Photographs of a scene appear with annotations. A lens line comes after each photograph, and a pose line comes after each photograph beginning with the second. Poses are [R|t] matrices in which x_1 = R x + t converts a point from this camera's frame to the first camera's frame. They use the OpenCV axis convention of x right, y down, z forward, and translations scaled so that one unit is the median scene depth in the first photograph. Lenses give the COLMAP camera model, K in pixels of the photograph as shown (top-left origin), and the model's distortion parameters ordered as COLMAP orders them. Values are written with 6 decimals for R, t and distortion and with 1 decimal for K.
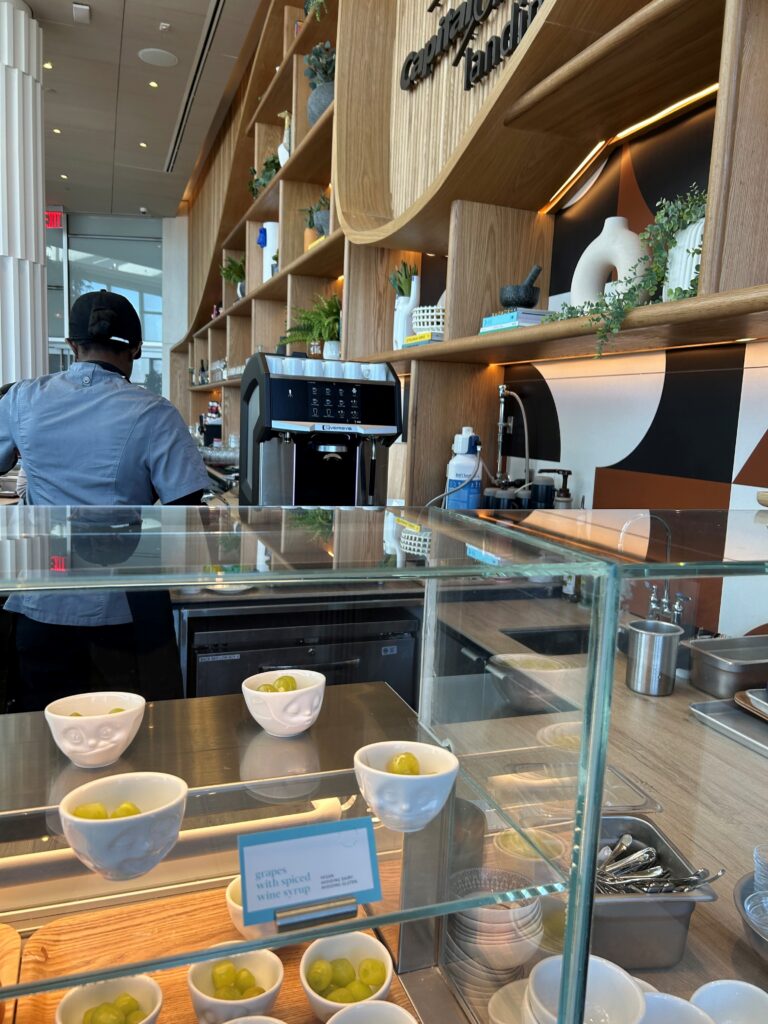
lens RADIAL K [[762.6, 0, 384.0], [0, 762.6, 512.0], [0, 0, 1]] dist [-0.000470, -0.121002]
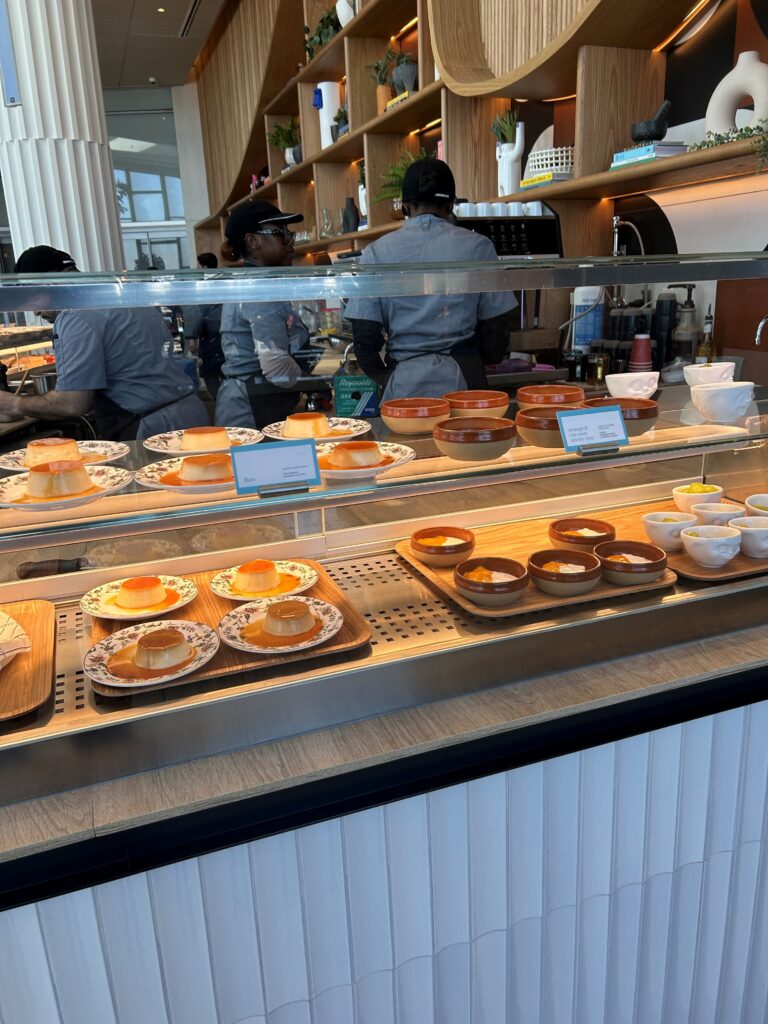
lens RADIAL K [[767.2, 0, 381.2], [0, 767.2, 486.1], [0, 0, 1]] dist [0.027151, -0.063499]
pose [[0.996504, -0.082364, -0.014013, -0.207443], [0.083487, 0.988068, 0.129426, 0.050132], [0.003186, -0.130143, 0.991490, -0.176861]]
